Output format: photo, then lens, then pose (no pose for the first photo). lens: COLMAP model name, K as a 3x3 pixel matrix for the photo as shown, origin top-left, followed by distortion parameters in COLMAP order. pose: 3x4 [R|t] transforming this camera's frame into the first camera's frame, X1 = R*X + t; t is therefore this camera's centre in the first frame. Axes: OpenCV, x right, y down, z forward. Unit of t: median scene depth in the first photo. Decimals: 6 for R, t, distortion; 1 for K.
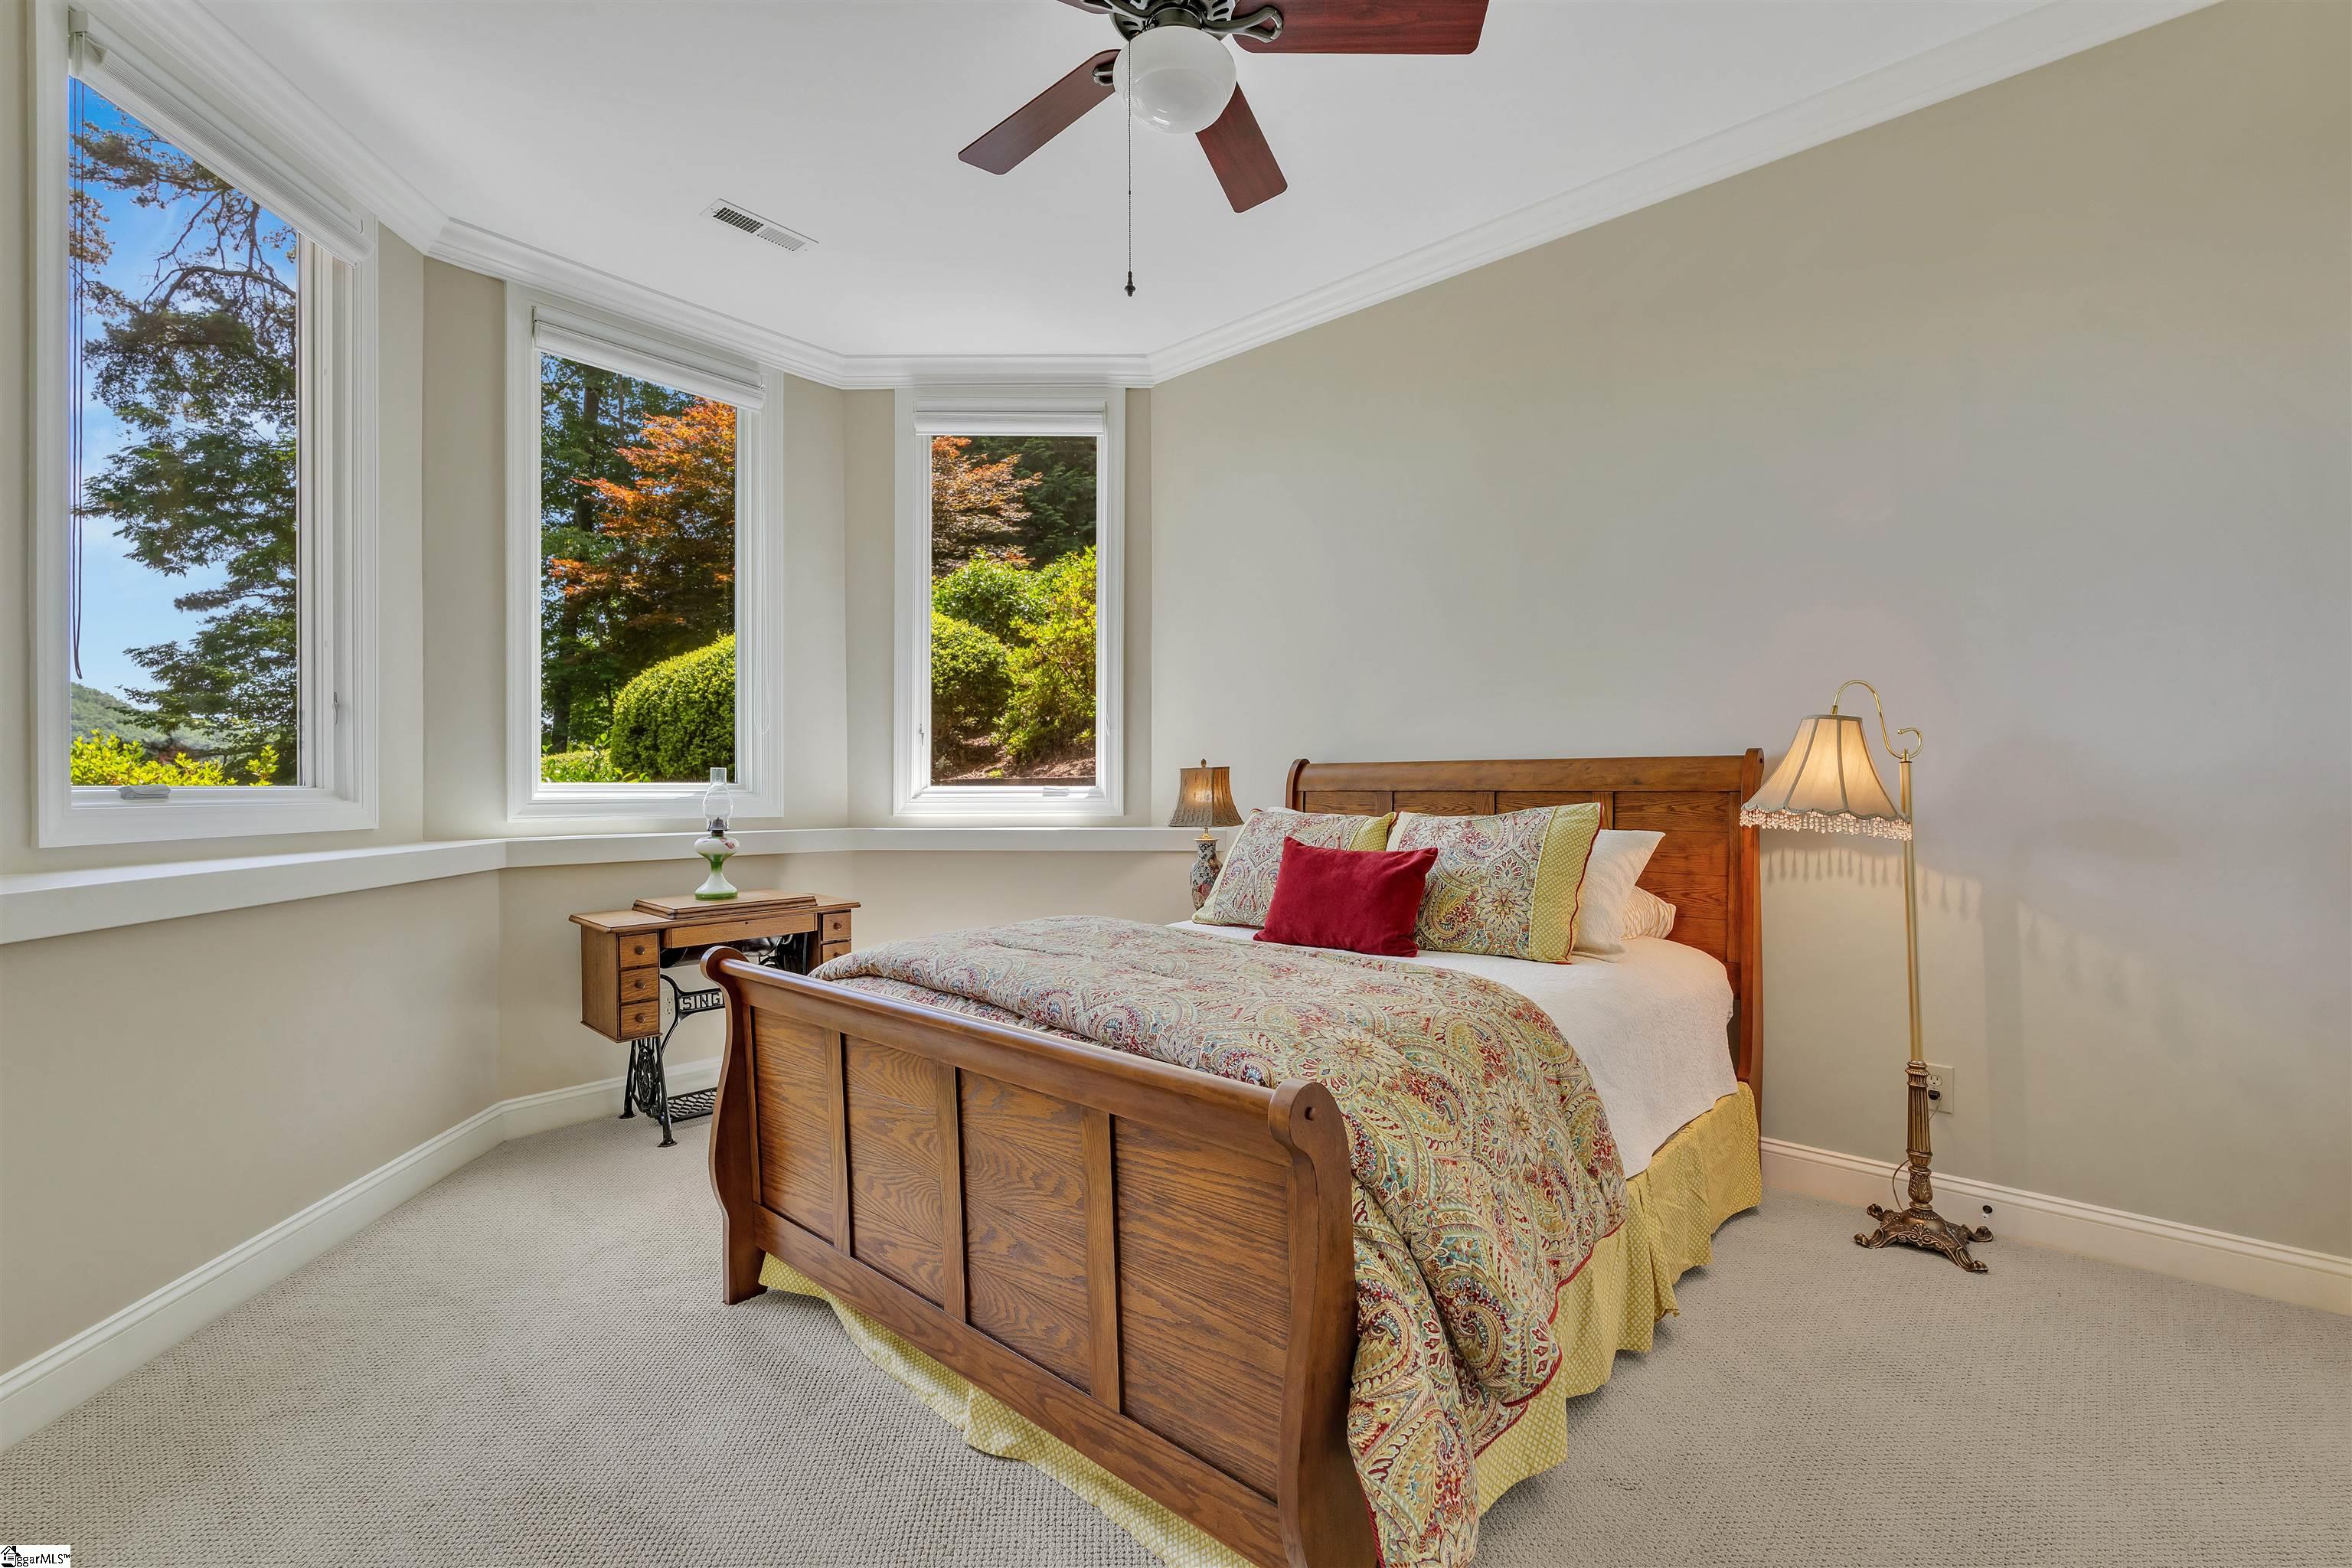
lens RADIAL K [[1030.1, 0, 1174.9], [0, 1030.1, 787.6], [0, 0, 1]] dist [-0.003369, -0.000052]
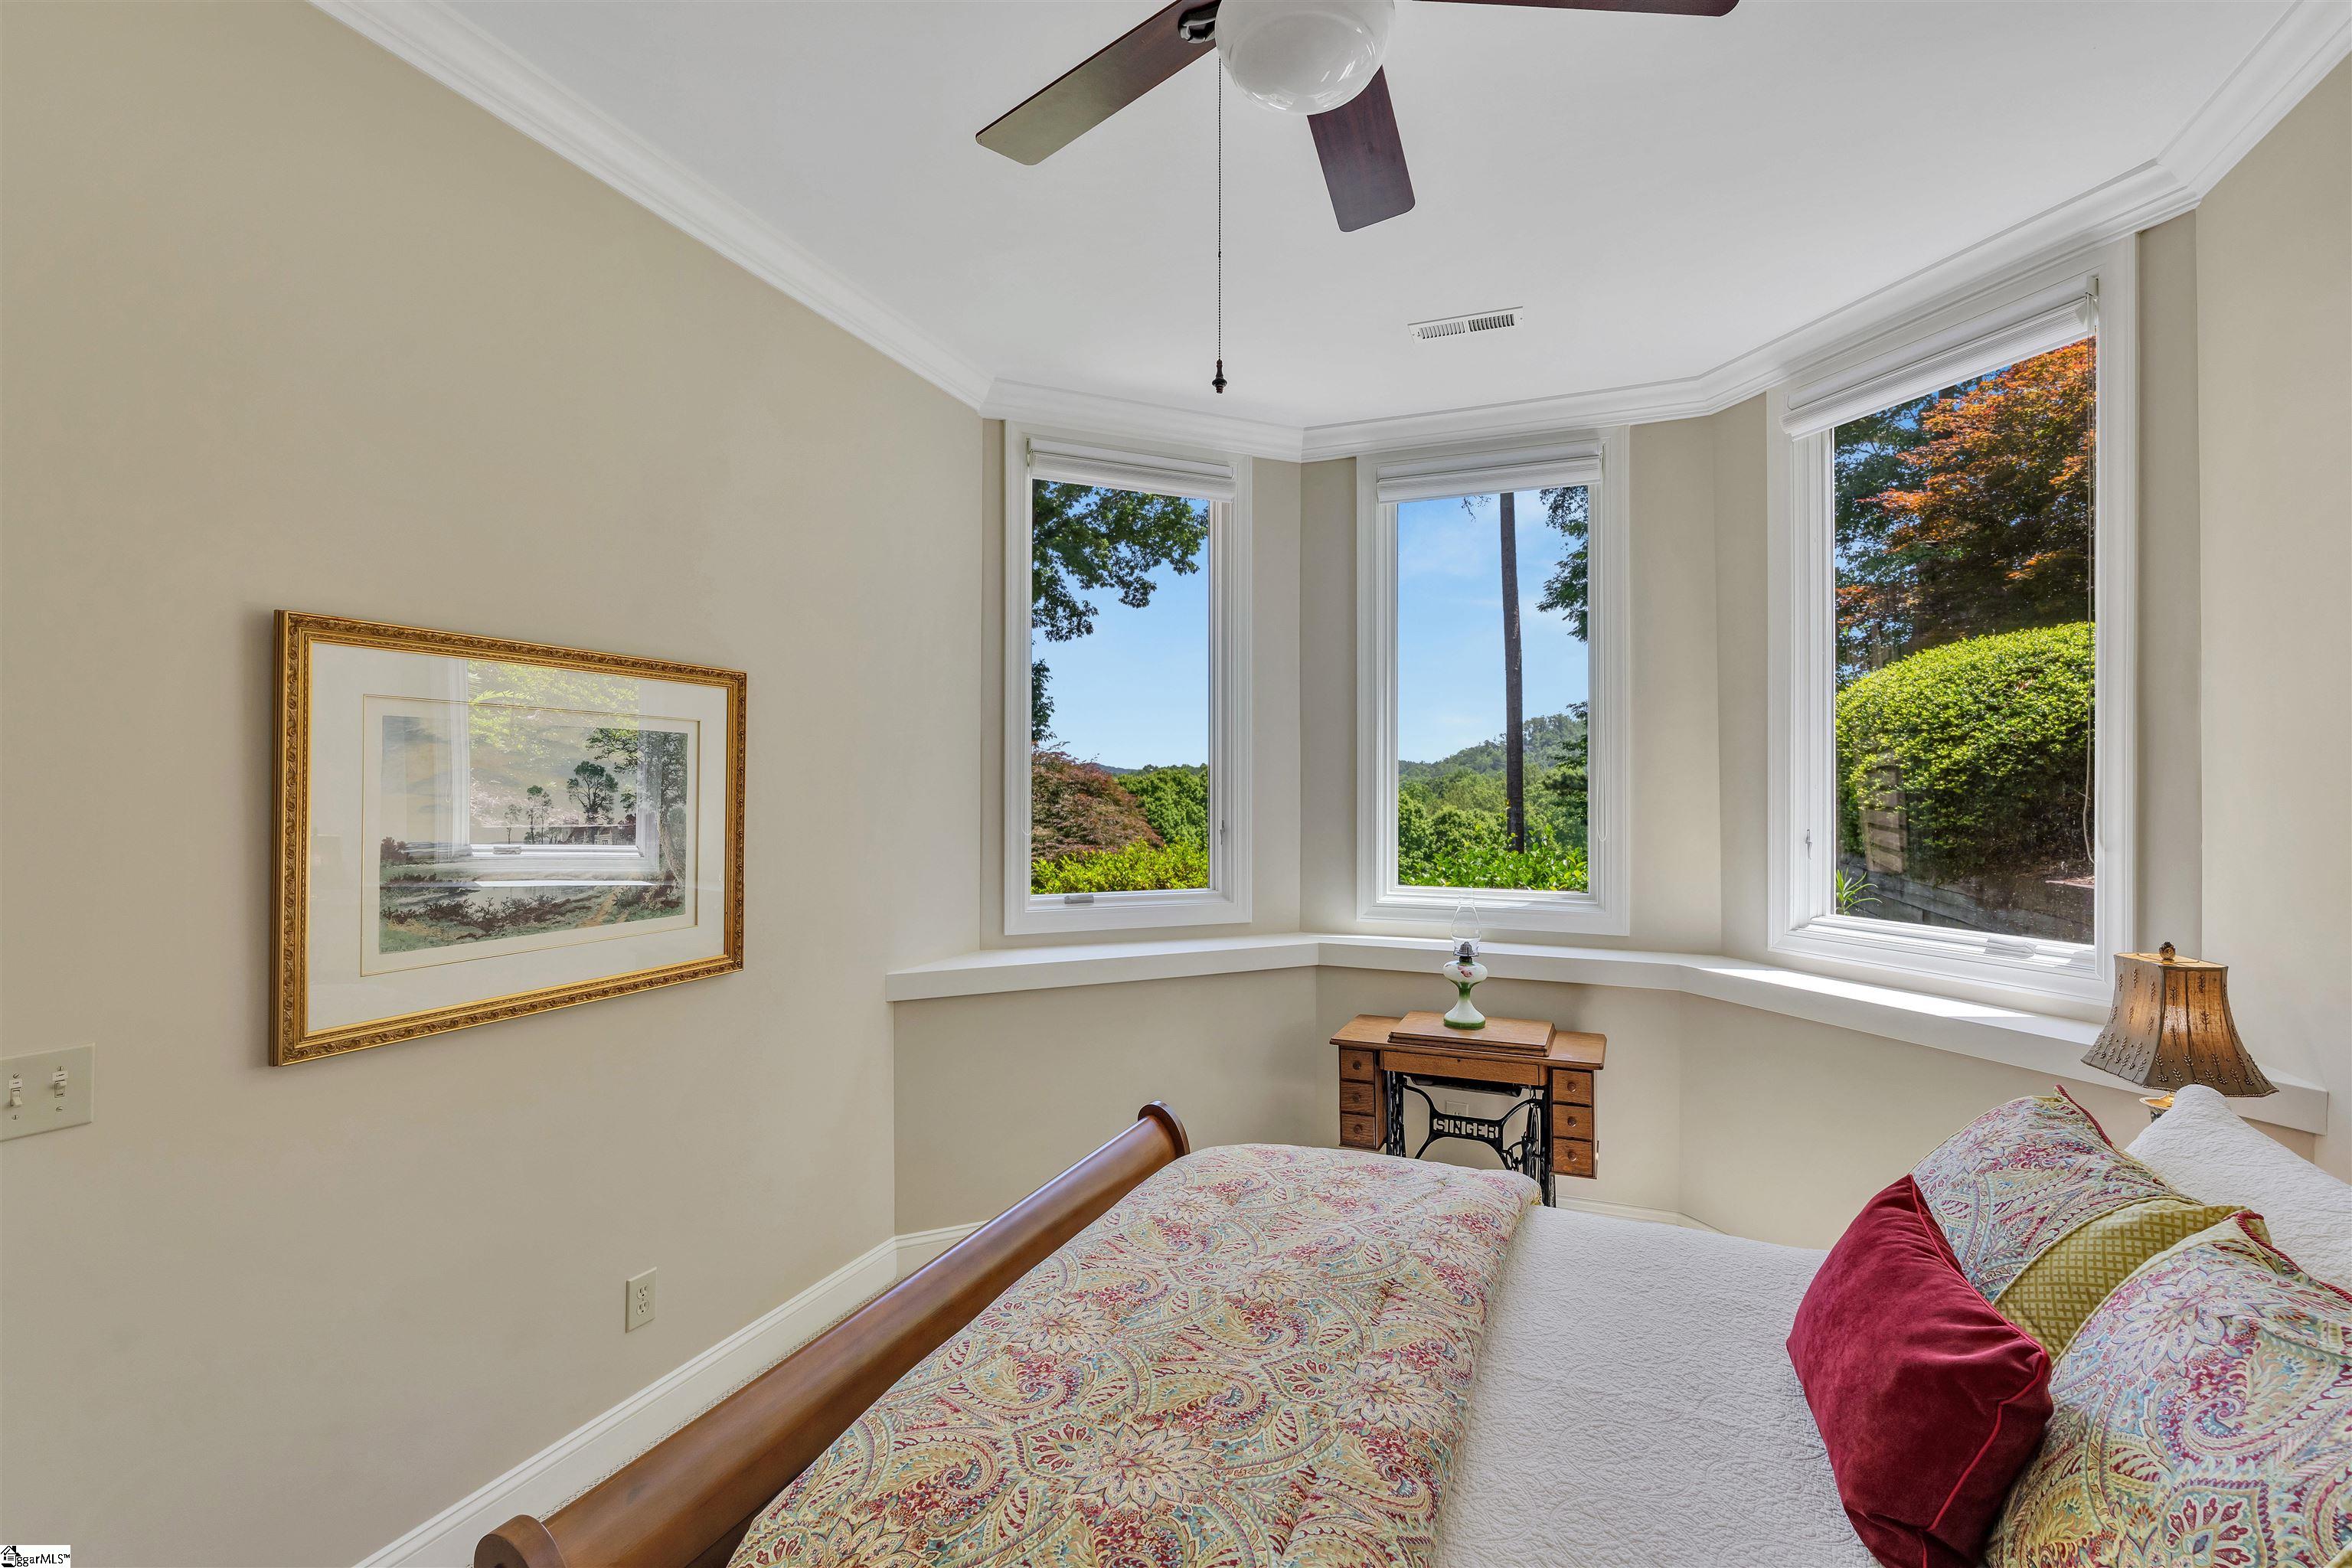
lens RADIAL K [[1012.0, 0, 1178.0], [0, 1012.0, 790.2], [0, 0, 1]] dist [-0.002052, -0.000099]
pose [[0.337089, -0.001314, -0.941472, 0.297926], [-0.001030, 0.999998, -0.001765, -0.092615], [0.941472, 0.001564, 0.337086, 0.350406]]
